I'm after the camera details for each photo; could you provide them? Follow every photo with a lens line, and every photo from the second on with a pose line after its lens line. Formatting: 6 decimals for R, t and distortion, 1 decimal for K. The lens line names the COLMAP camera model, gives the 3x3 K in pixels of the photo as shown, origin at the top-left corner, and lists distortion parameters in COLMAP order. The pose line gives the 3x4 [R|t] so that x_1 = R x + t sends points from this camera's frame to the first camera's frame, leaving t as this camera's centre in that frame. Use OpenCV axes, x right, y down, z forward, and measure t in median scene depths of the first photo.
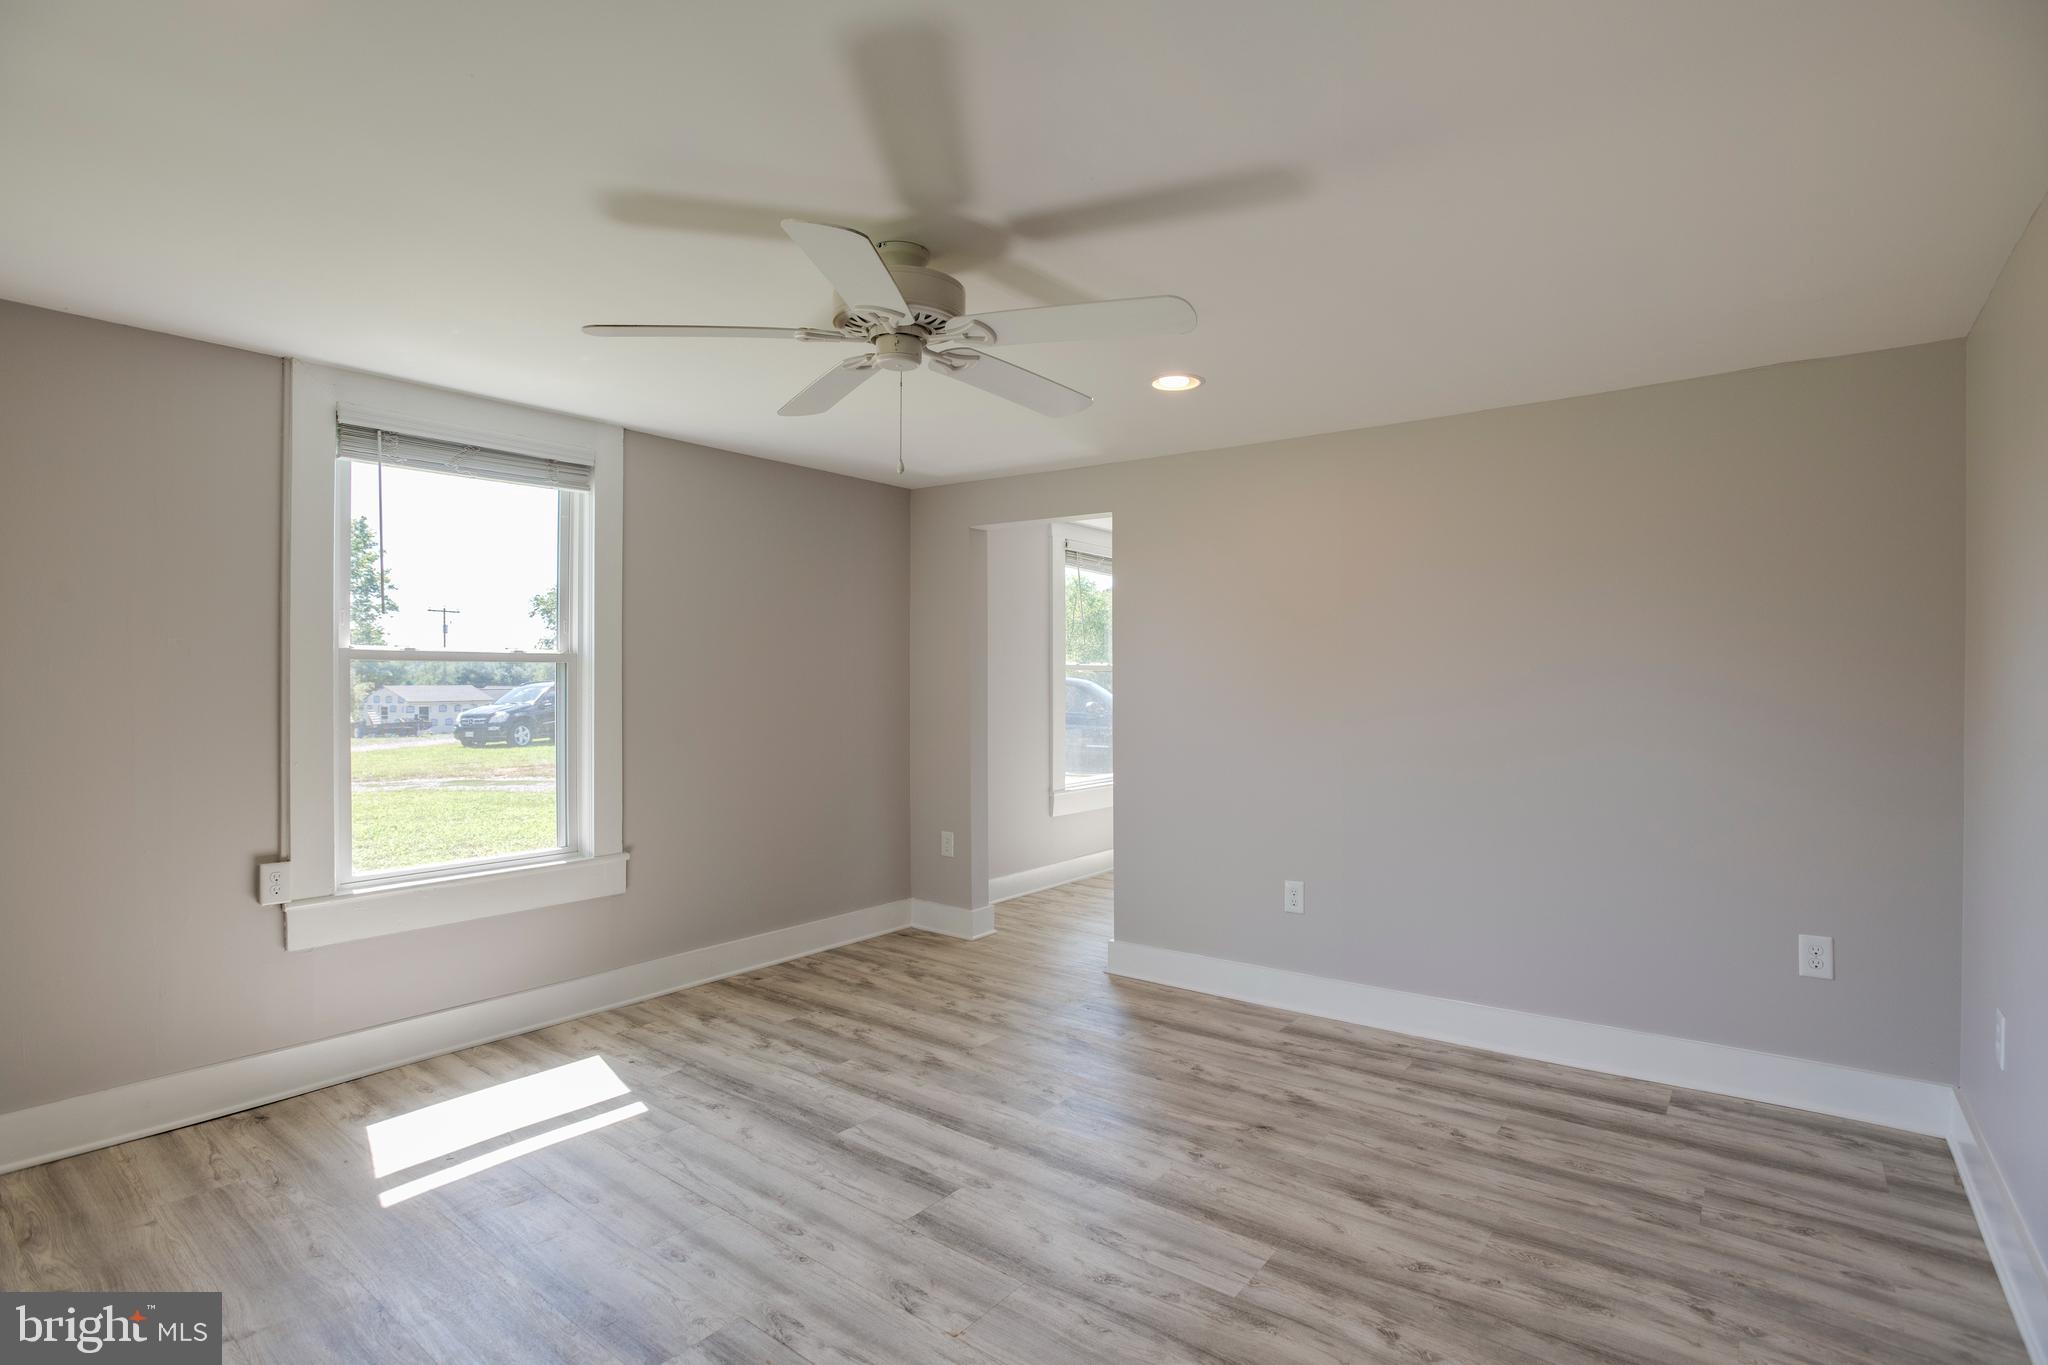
lens RADIAL K [[998.2, 0, 1024.0], [0, 998.2, 682.5], [0, 0, 1]] dist [-0.060759, 0.026320]
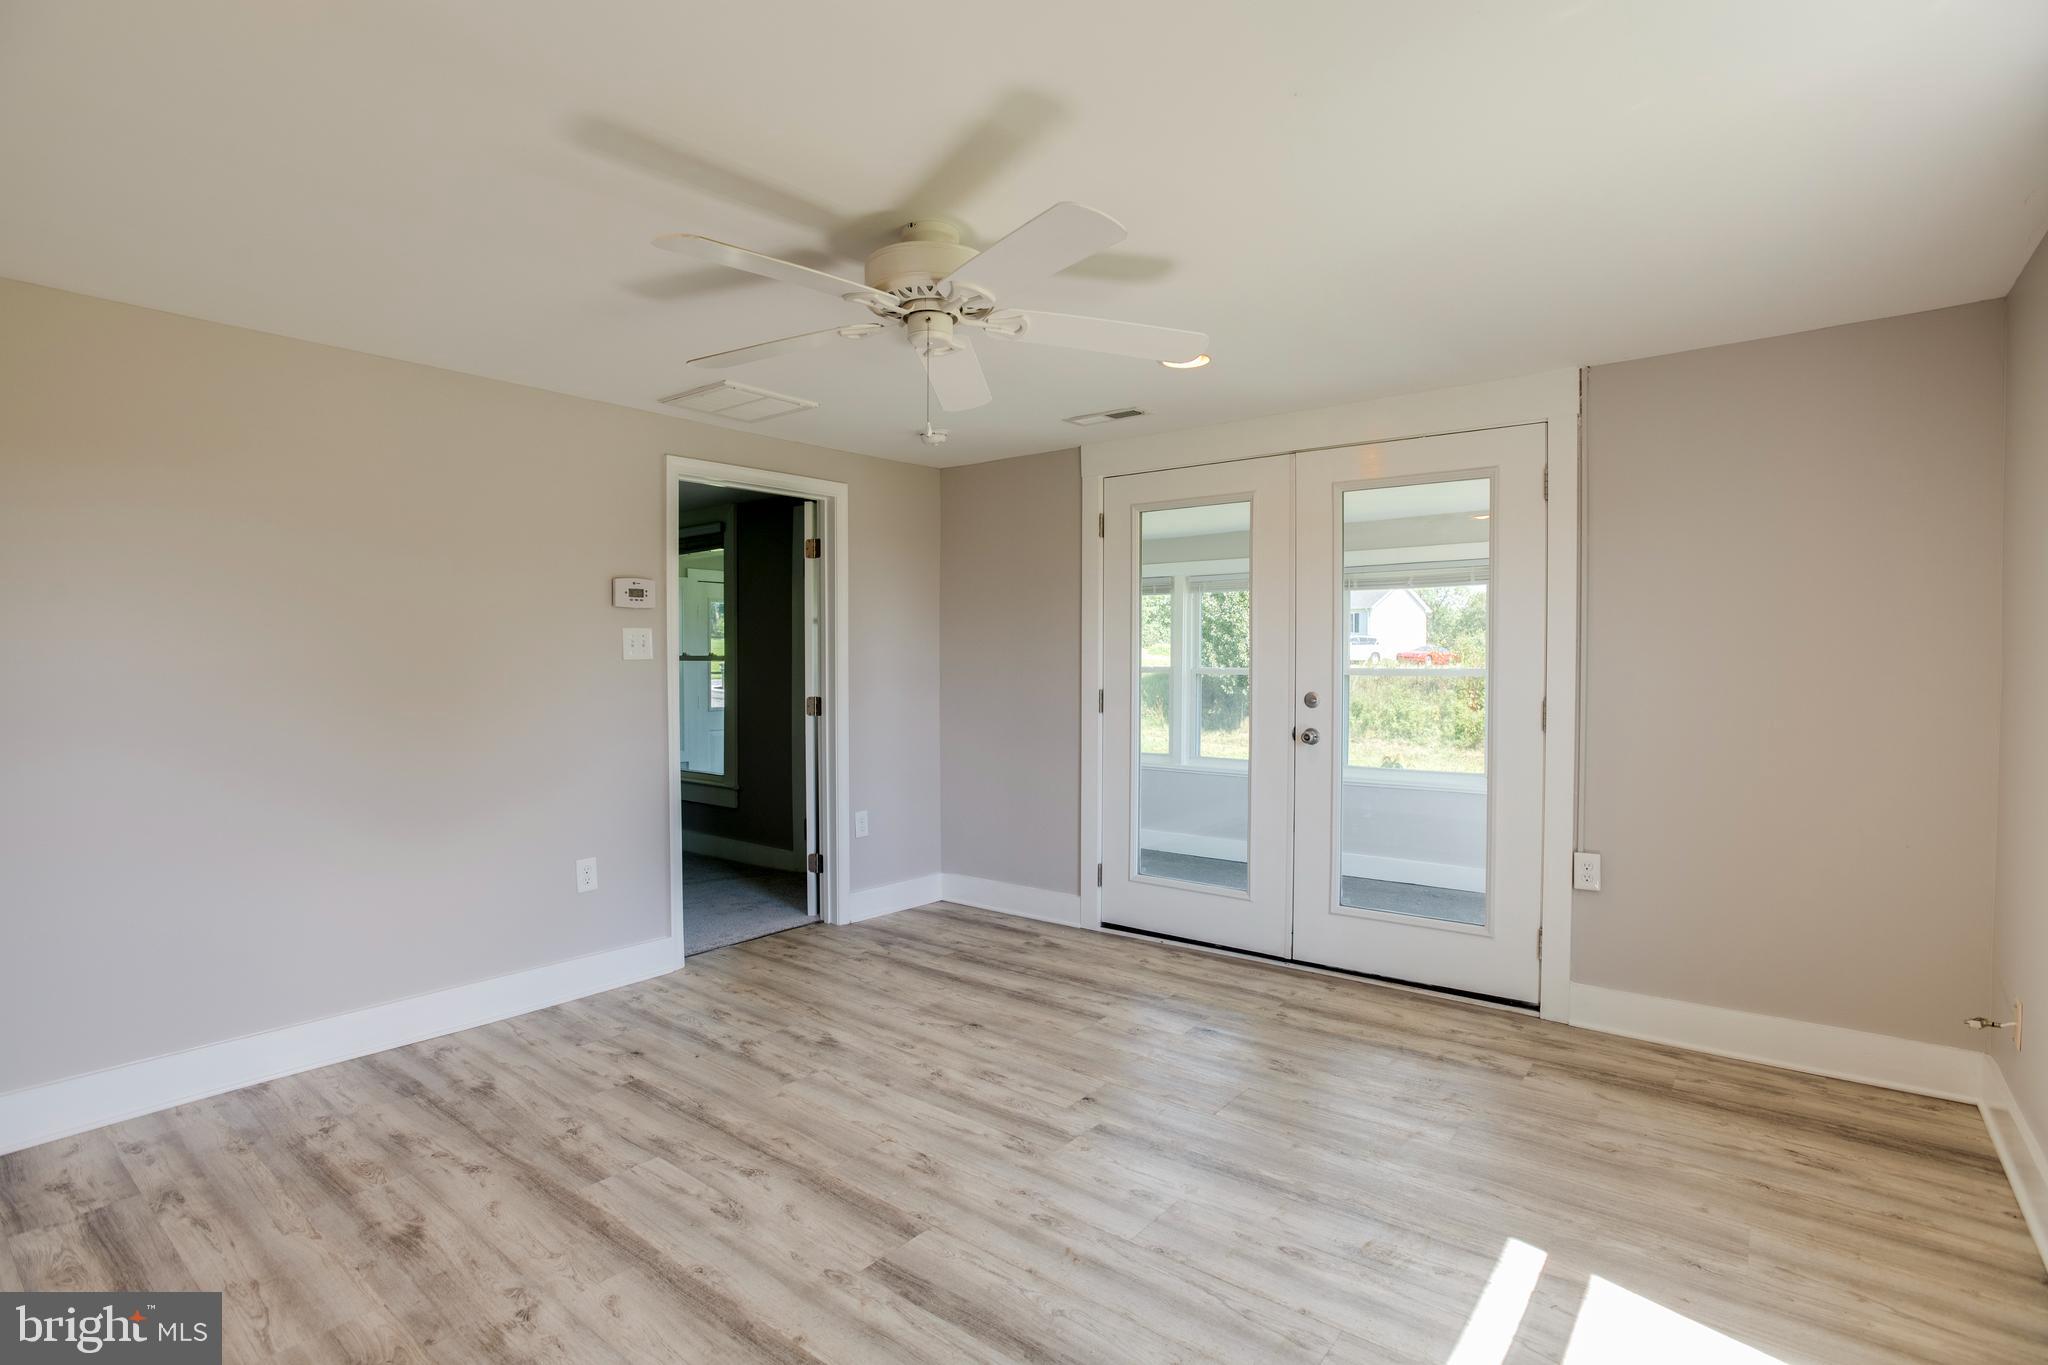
lens RADIAL K [[998.2, 0, 1024.0], [0, 998.2, 682.5], [0, 0, 1]] dist [-0.060759, 0.026320]
pose [[-0.999955, -0.001035, 0.009449, -0.194969], [-0.000794, 0.999676, 0.025444, 0.002832], [-0.009473, 0.025435, -0.999632, 1.693949]]
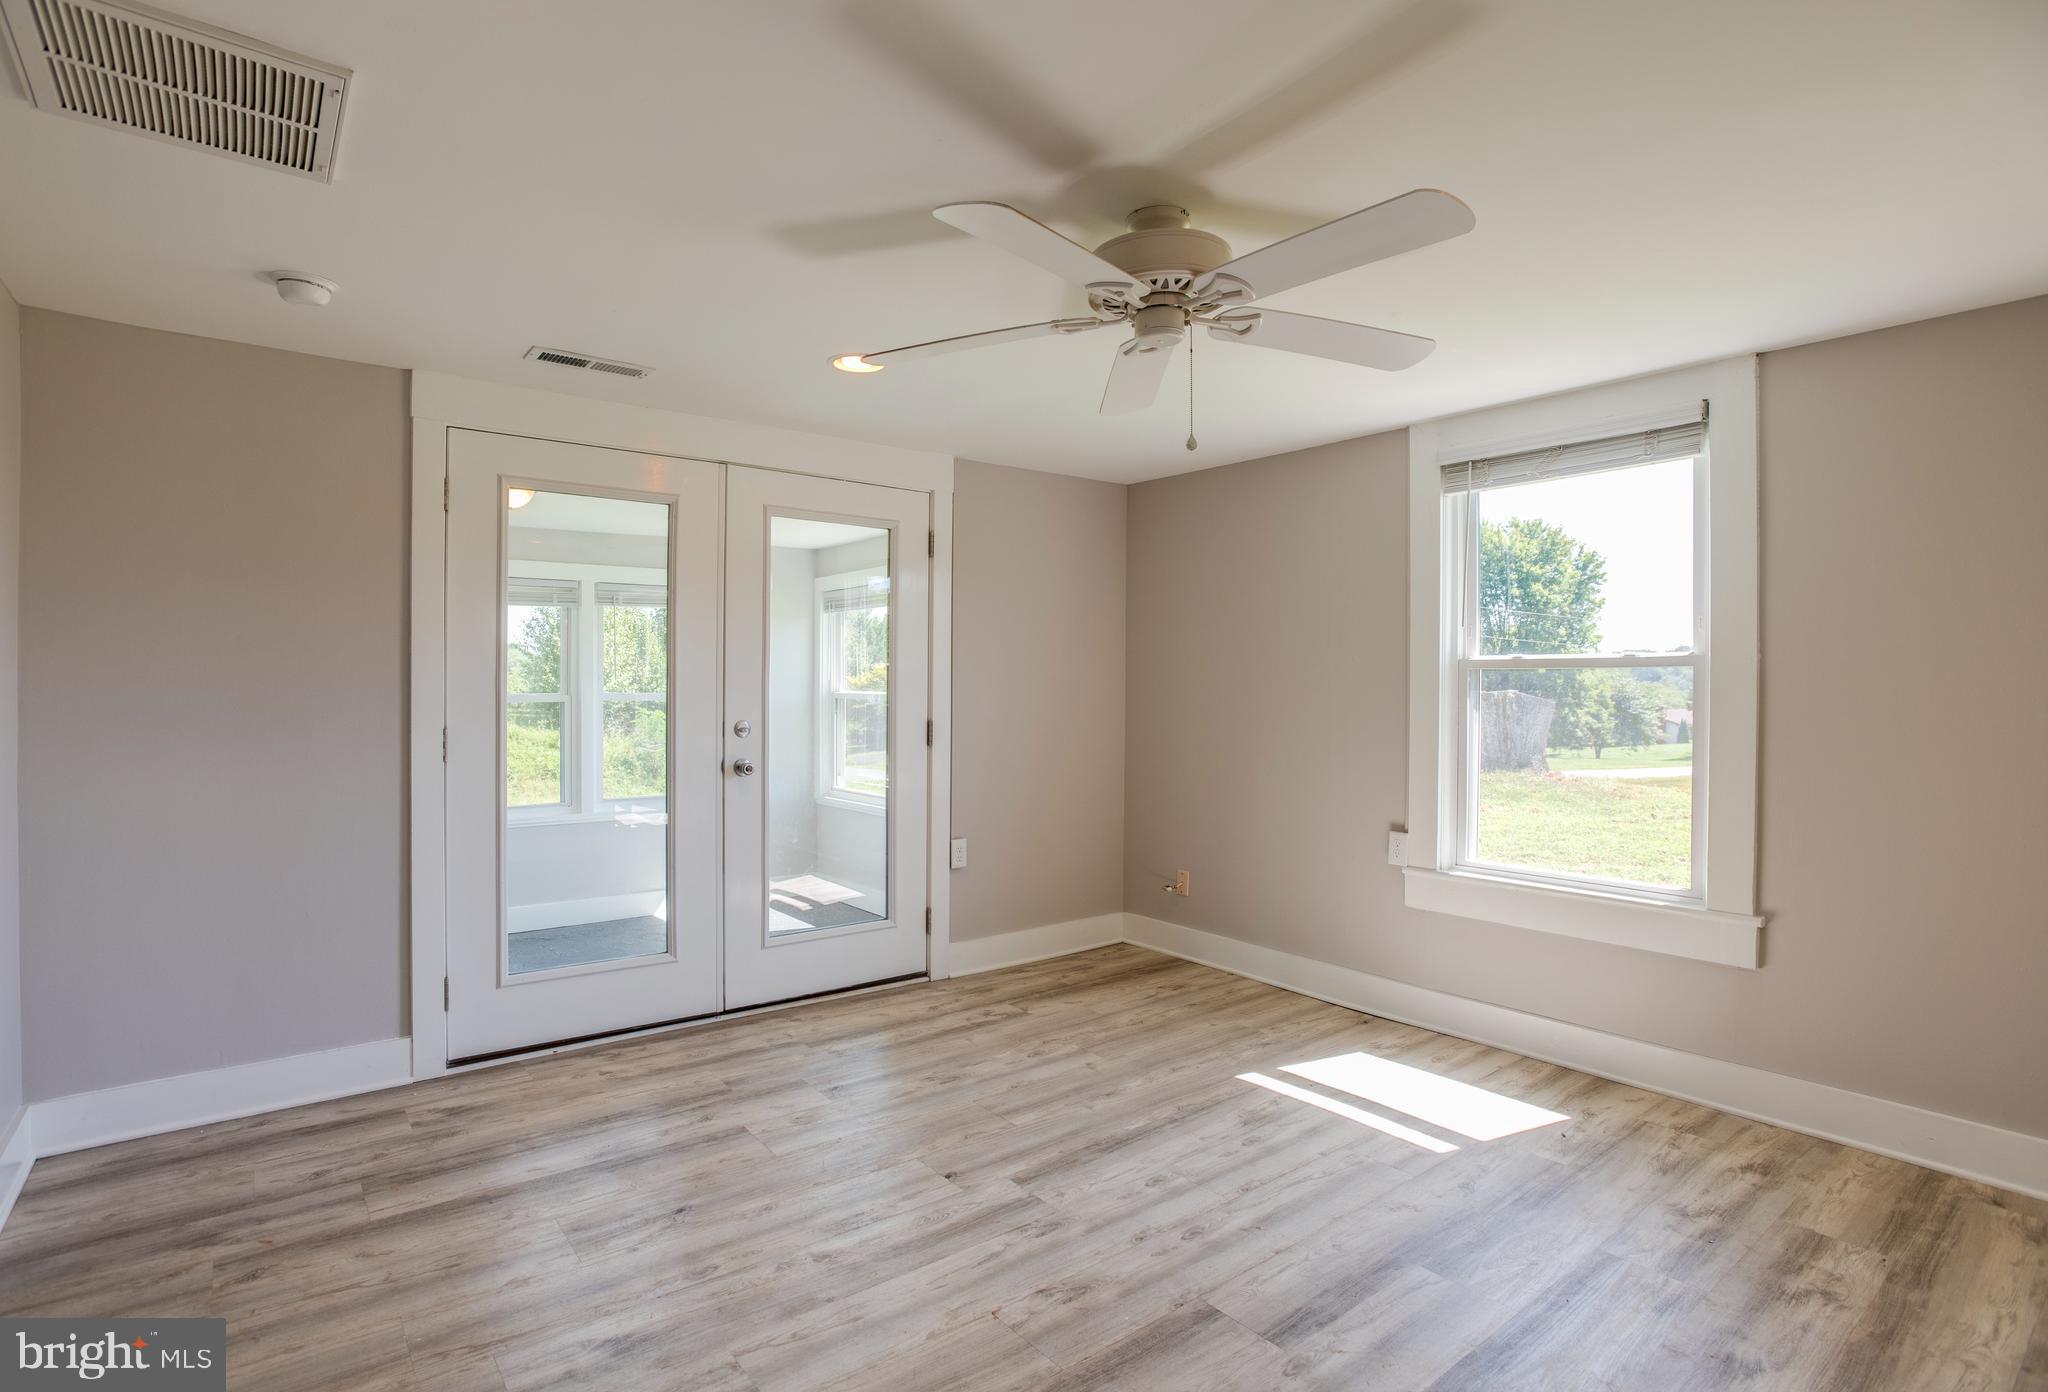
lens RADIAL K [[1013.0, 0, 995.4], [0, 1013.0, 695.9], [0, 0, 1]] dist [-0.064035, 0.028989]
pose [[-0.250742, 0.006255, -0.968034, 0.684250], [-0.008600, 0.999925, 0.008689, 0.002958], [0.968016, 0.010504, -0.250670, 0.912209]]
